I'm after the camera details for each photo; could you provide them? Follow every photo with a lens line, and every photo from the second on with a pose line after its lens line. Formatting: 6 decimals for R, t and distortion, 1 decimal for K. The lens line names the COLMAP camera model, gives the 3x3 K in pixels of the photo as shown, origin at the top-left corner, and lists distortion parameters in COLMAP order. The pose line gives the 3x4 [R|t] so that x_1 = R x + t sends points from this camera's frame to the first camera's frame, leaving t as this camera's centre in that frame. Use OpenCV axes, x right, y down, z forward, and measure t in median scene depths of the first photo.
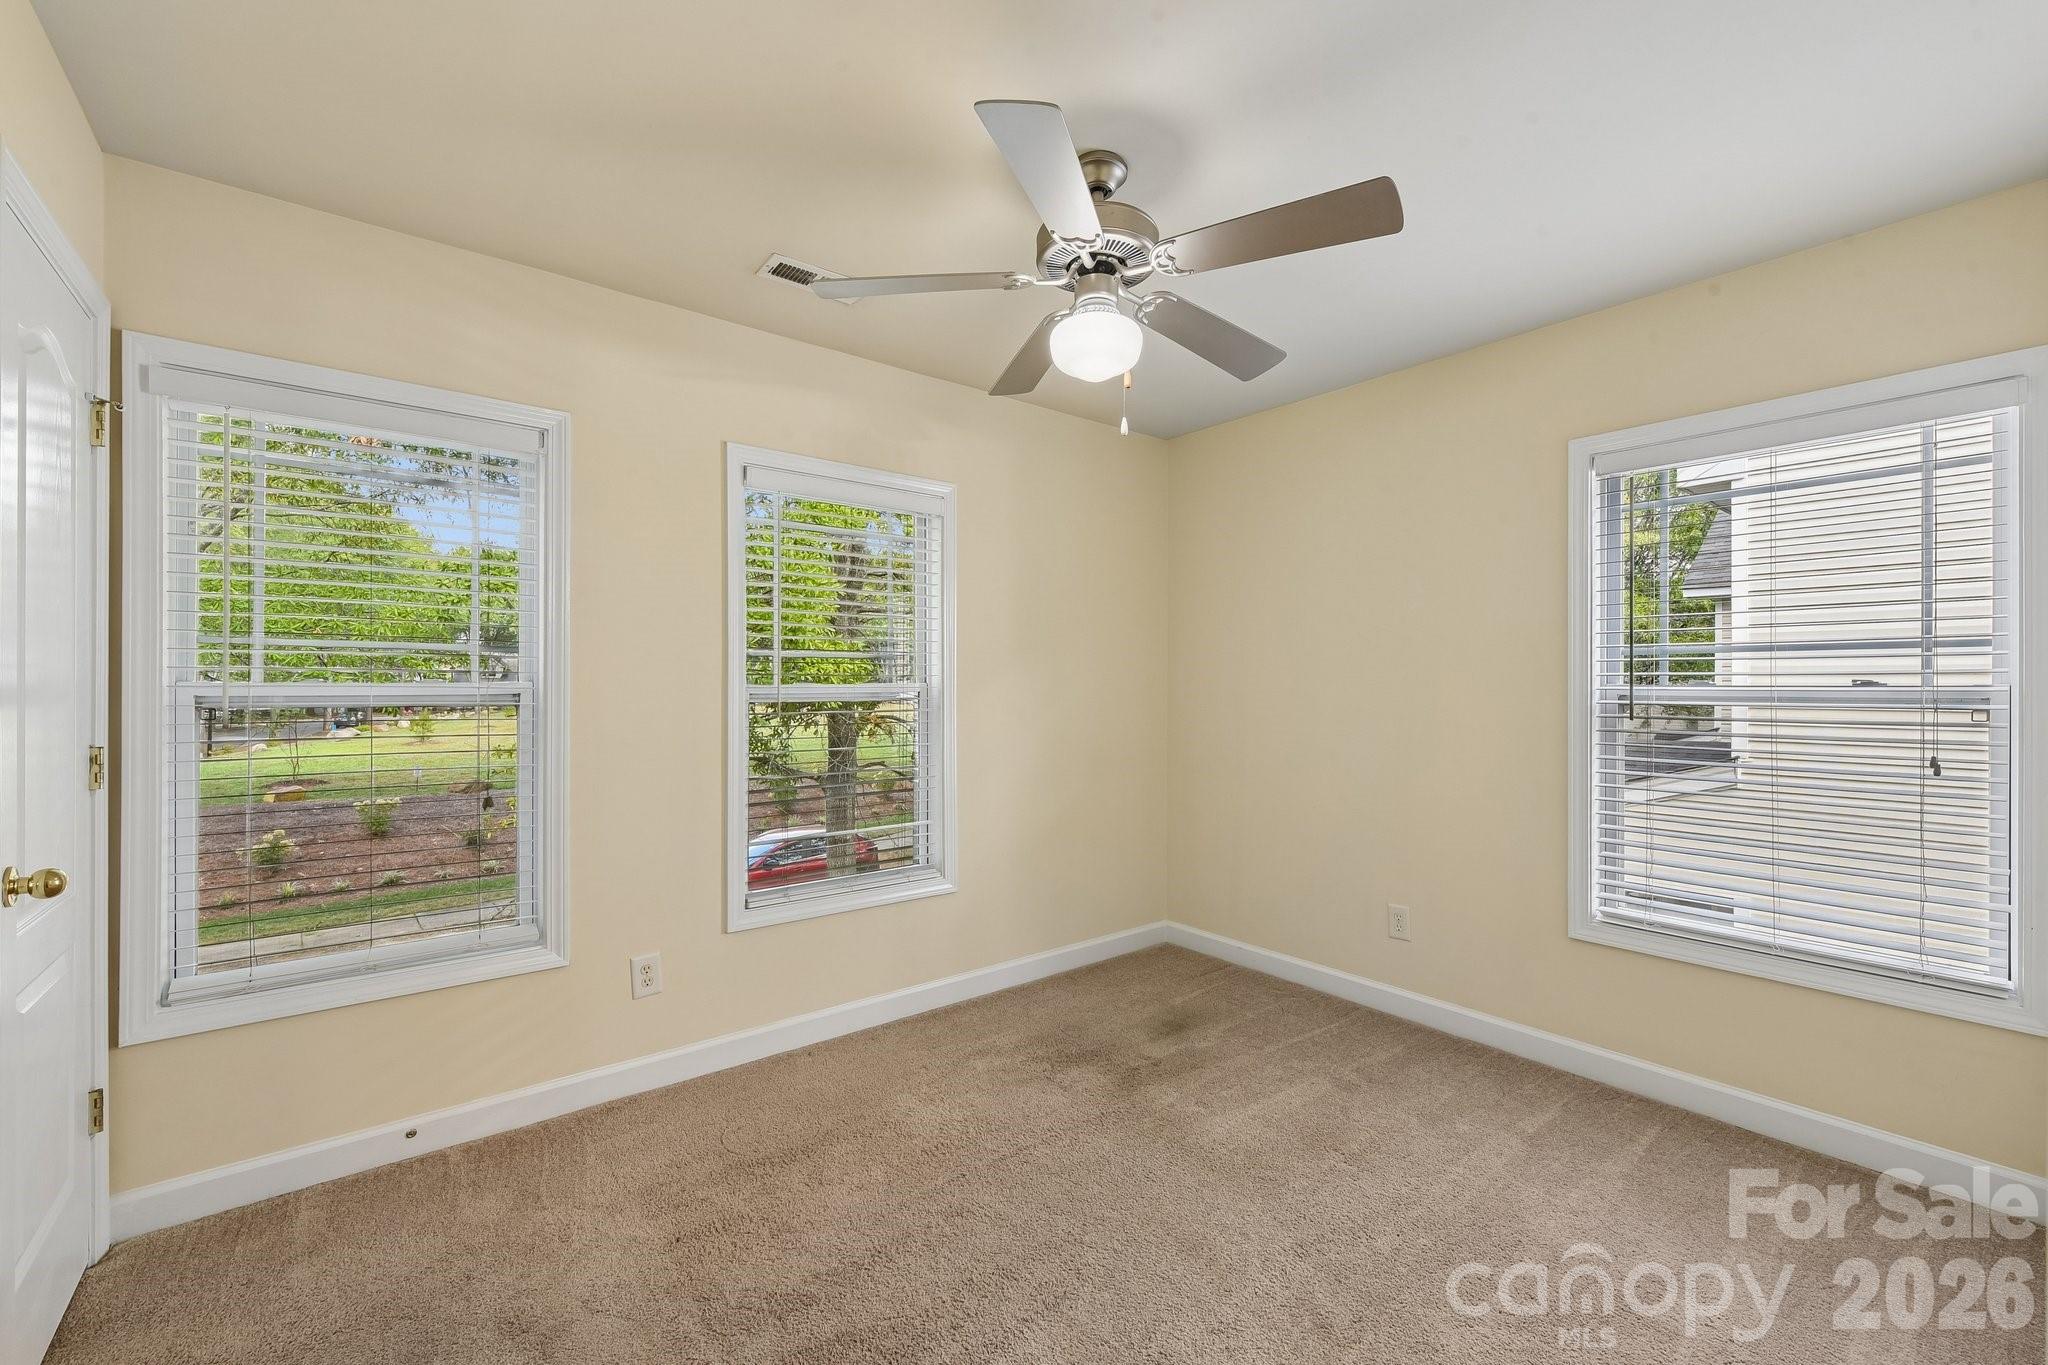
lens RADIAL K [[830.1, 0, 1030.0], [0, 830.1, 688.6], [0, 0, 1]] dist [0.001271, 0.000073]
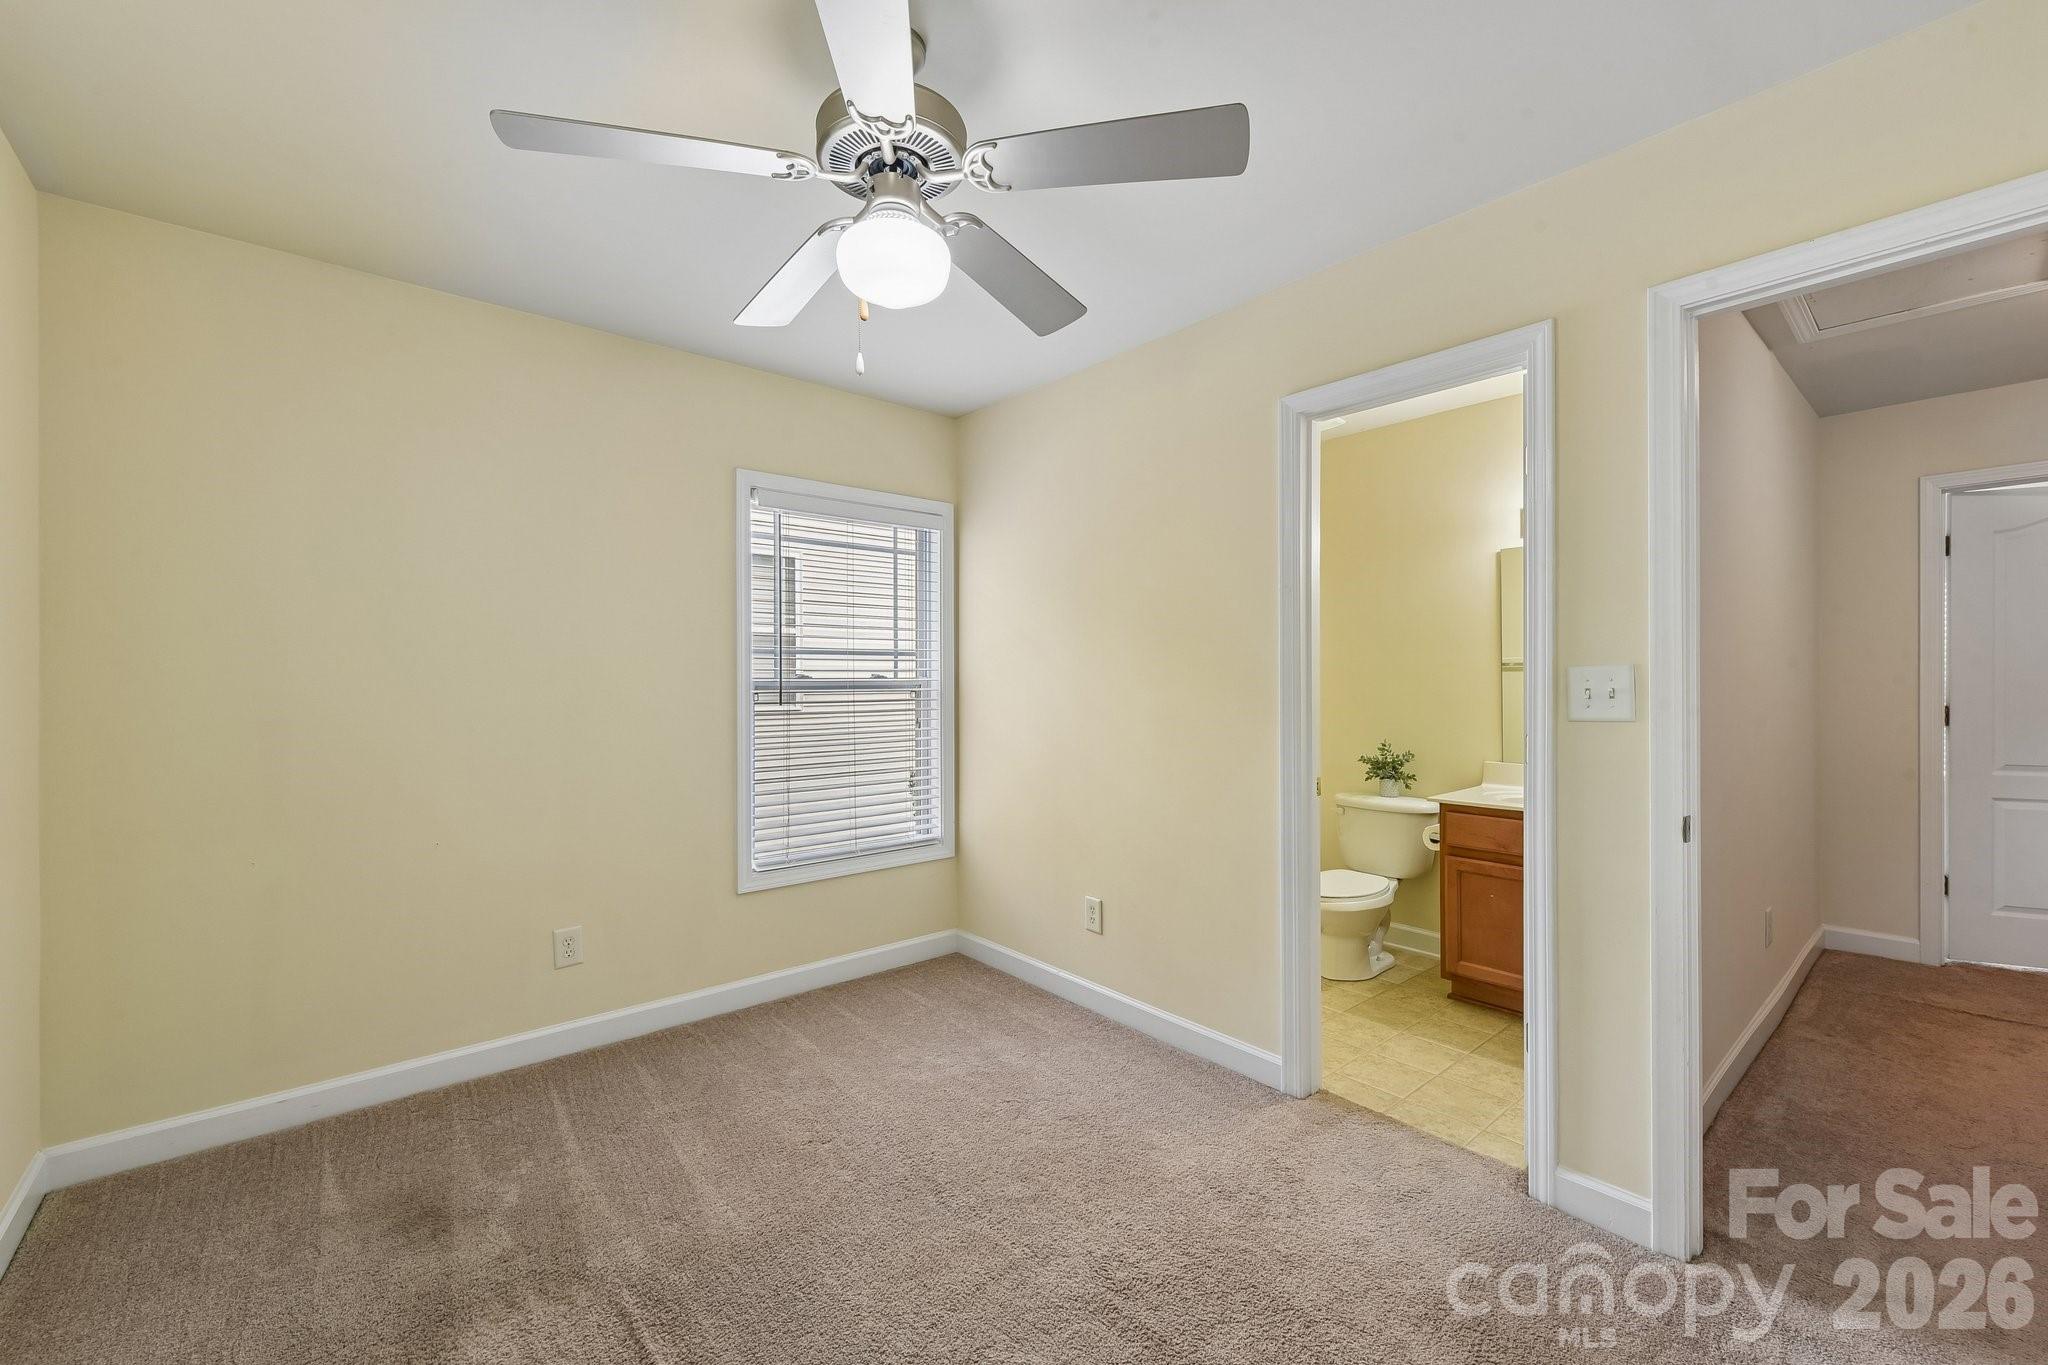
lens RADIAL K [[830.1, 0, 1014.5], [0, 830.1, 676.6], [0, 0, 1]] dist [0.001271, 0.000073]
pose [[-0.019337, 0.004598, 0.999802, -0.623237], [0.009910, 0.999941, -0.004407, 0.003455], [-0.999764, 0.009823, -0.019381, 0.750979]]
